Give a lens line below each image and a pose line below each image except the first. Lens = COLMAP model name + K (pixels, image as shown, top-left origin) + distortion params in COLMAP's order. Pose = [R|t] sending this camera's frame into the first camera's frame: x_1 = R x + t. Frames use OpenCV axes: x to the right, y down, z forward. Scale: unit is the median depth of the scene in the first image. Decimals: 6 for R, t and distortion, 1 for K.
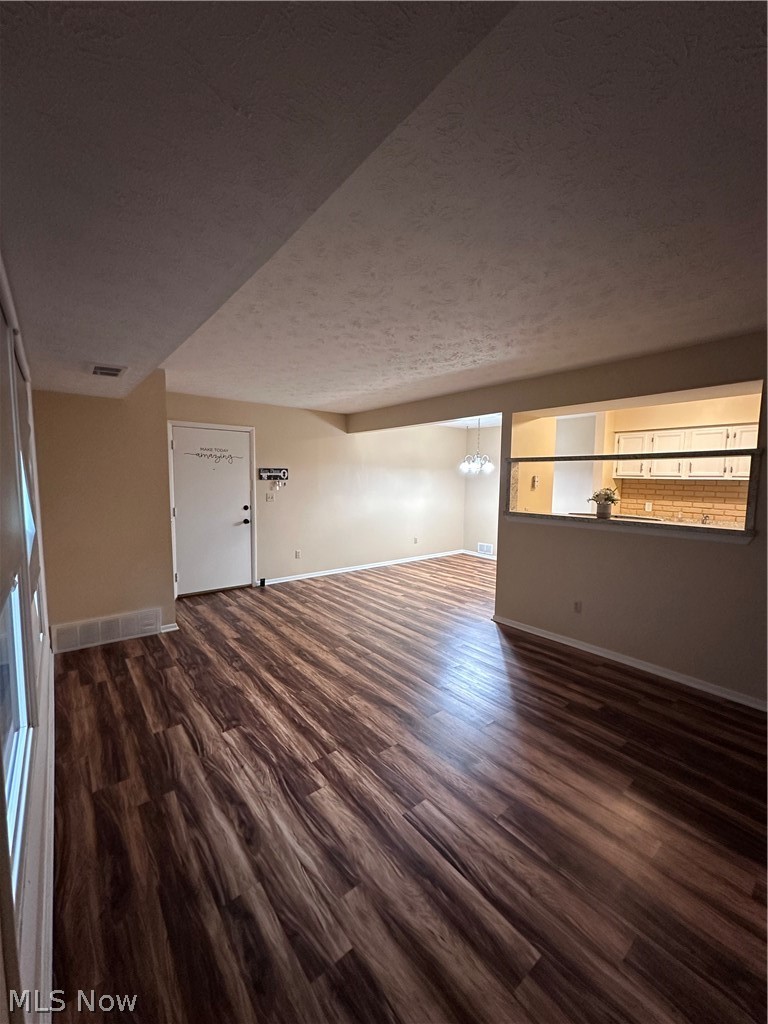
lens RADIAL K [[408.9, 0, 383.5], [0, 408.9, 511.6], [0, 0, 1]] dist [-0.002856, 0.001853]
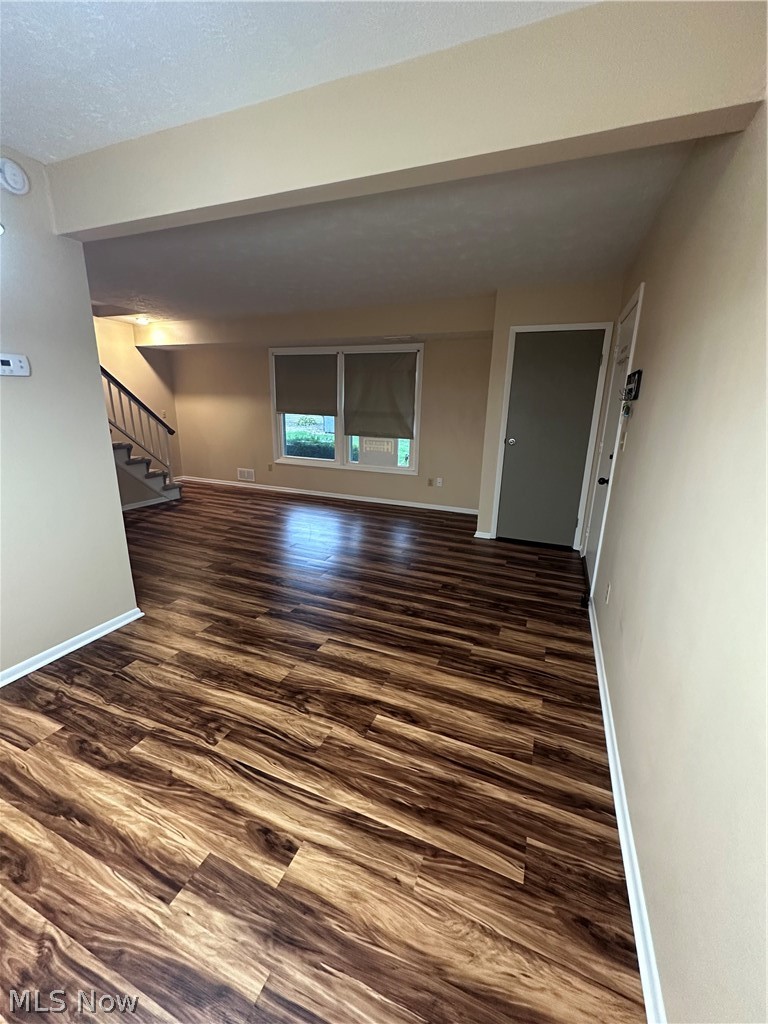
lens RADIAL K [[408.9, 0, 385.5], [0, 408.9, 508.2], [0, 0, 1]] dist [-0.002856, 0.001853]
pose [[-0.873136, 0.090761, -0.478953, 0.293266], [-0.075540, 0.945455, 0.316873, -0.149007], [0.481588, 0.312854, -0.818655, 2.135185]]
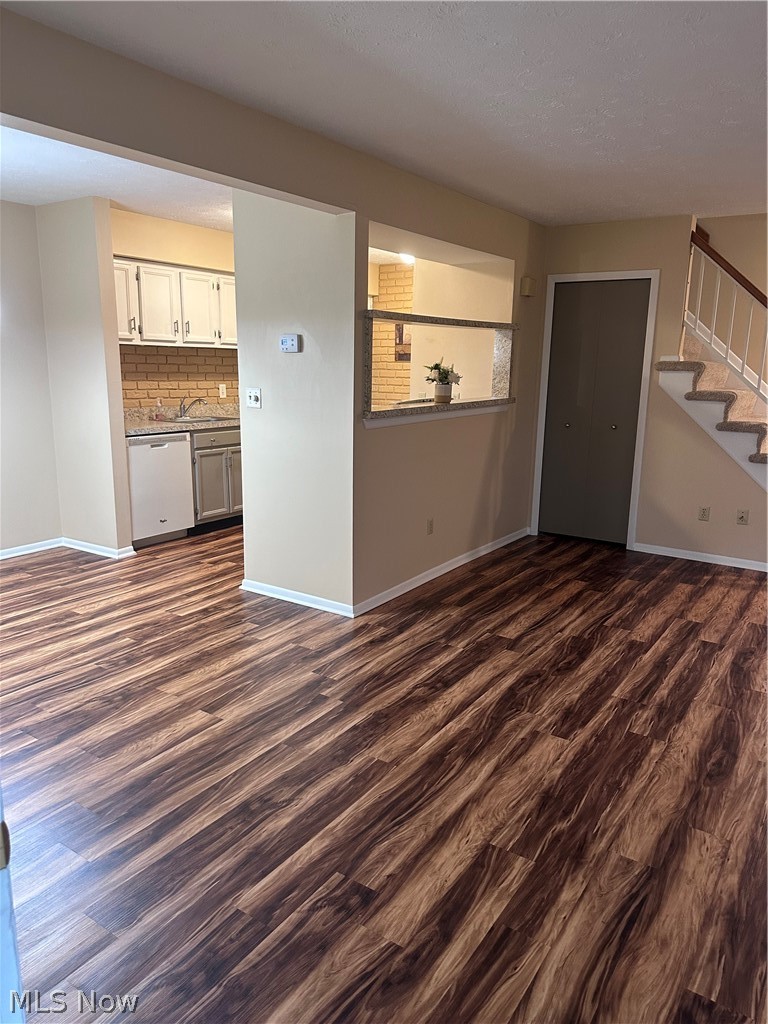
lens RADIAL K [[721.7, 0, 379.9], [0, 721.7, 514.4], [0, 0, 1]] dist [0.087085, -0.109684]
pose [[-0.293830, -0.217831, 0.930706, -0.785401], [0.063607, 0.967073, 0.246424, -0.129579], [-0.953739, 0.131607, -0.270299, 1.573117]]
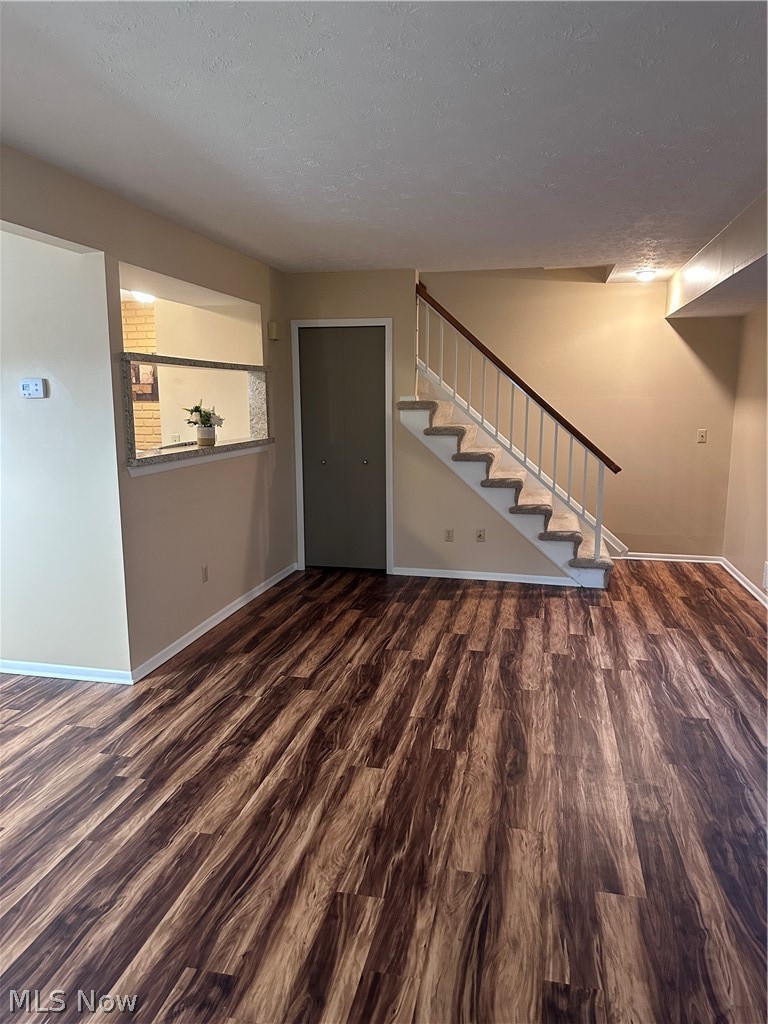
lens RADIAL K [[721.7, 0, 382.5], [0, 721.7, 509.6], [0, 0, 1]] dist [0.087085, -0.109684]
pose [[-0.625888, -0.132023, 0.768658, -0.748207], [0.062299, 0.973956, 0.218011, -0.147242], [-0.777421, 0.184337, -0.601362, 1.640025]]
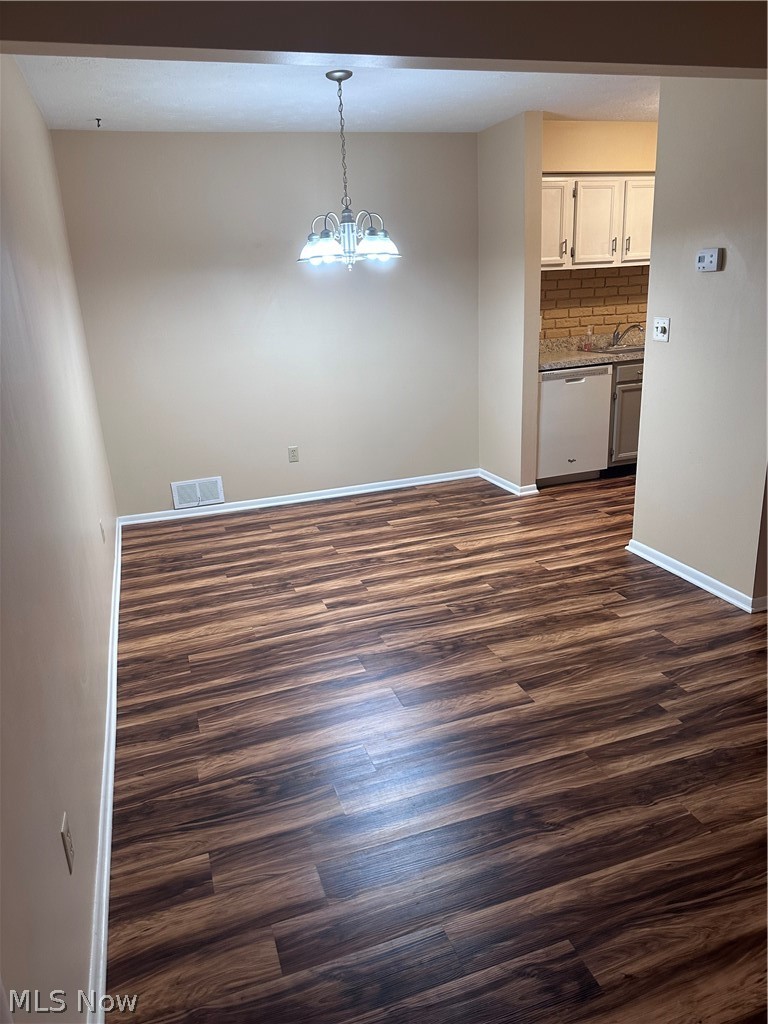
lens RADIAL K [[721.7, 0, 381.3], [0, 721.7, 514.8], [0, 0, 1]] dist [0.087085, -0.109684]
pose [[0.344300, -0.318139, 0.883315, -0.666772], [0.134854, 0.947840, 0.288815, -0.136480], [-0.929124, 0.019679, 0.369244, 1.401679]]
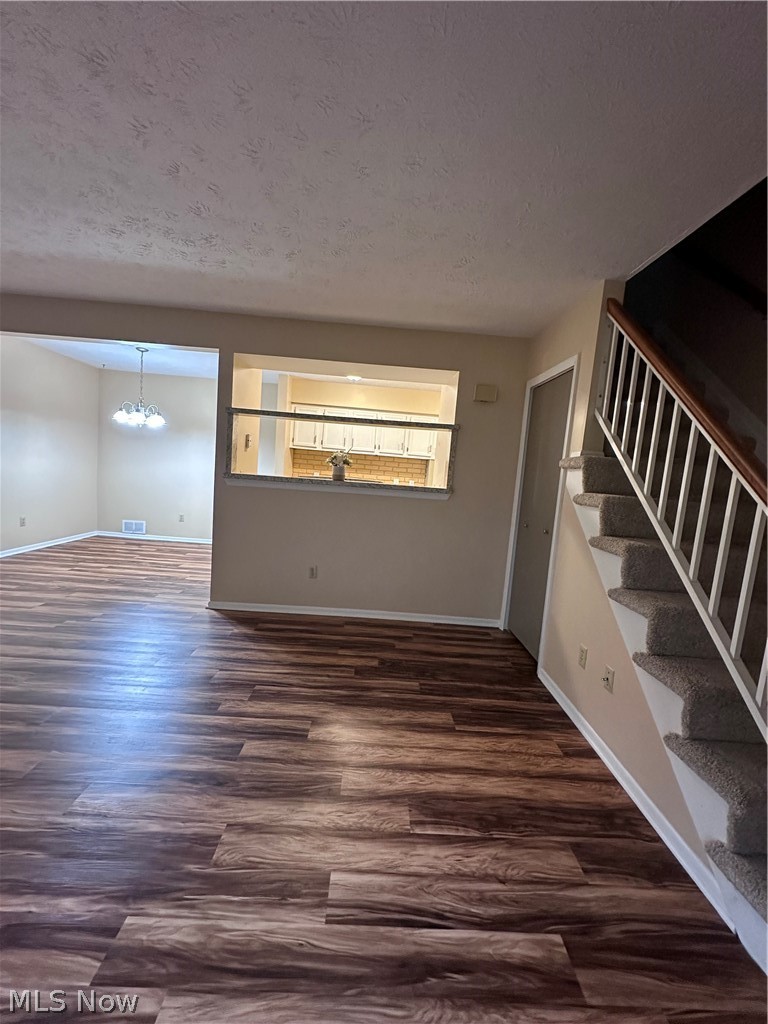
lens RADIAL K [[408.9, 0, 384.9], [0, 408.9, 512.8], [0, 0, 1]] dist [-0.002856, 0.001853]
pose [[0.603331, -0.045946, 0.796166, -0.205981], [-0.001283, 0.998282, 0.058582, 0.037283], [-0.797490, -0.036366, 0.602235, 0.310897]]
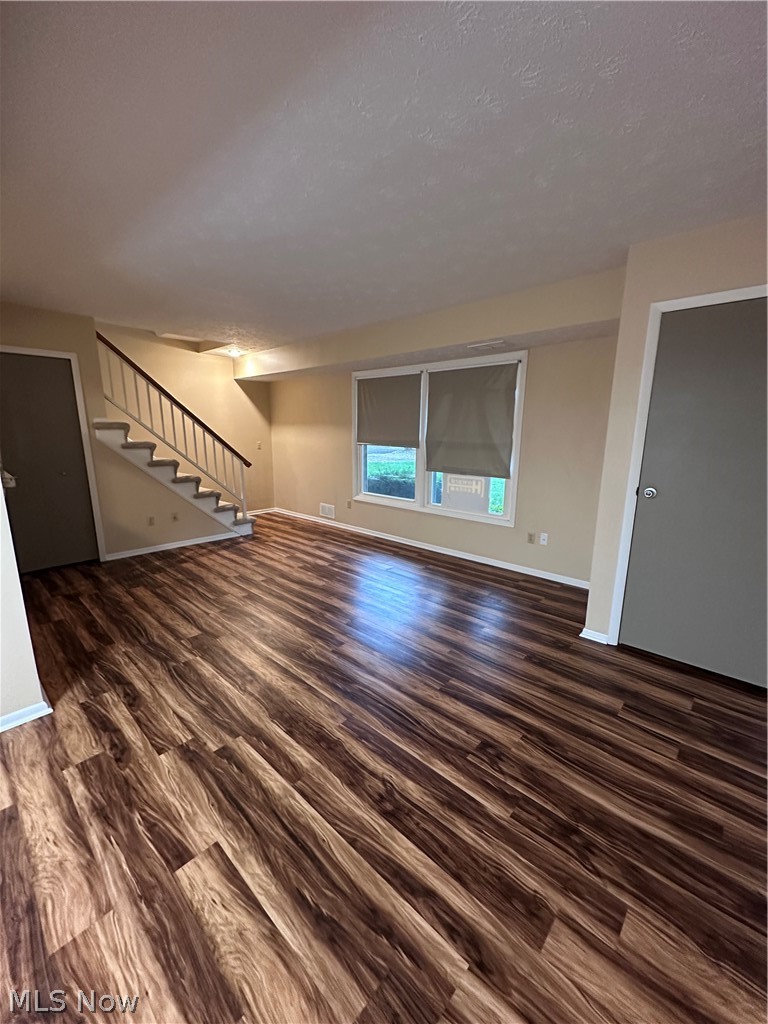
lens RADIAL K [[408.9, 0, 385.4], [0, 408.9, 509.4], [0, 0, 1]] dist [-0.002856, 0.001853]
pose [[-0.988156, 0.011010, -0.153060, -0.066004], [-0.032177, 0.960384, 0.276815, -0.137251], [0.150044, 0.278461, -0.948655, 1.883399]]
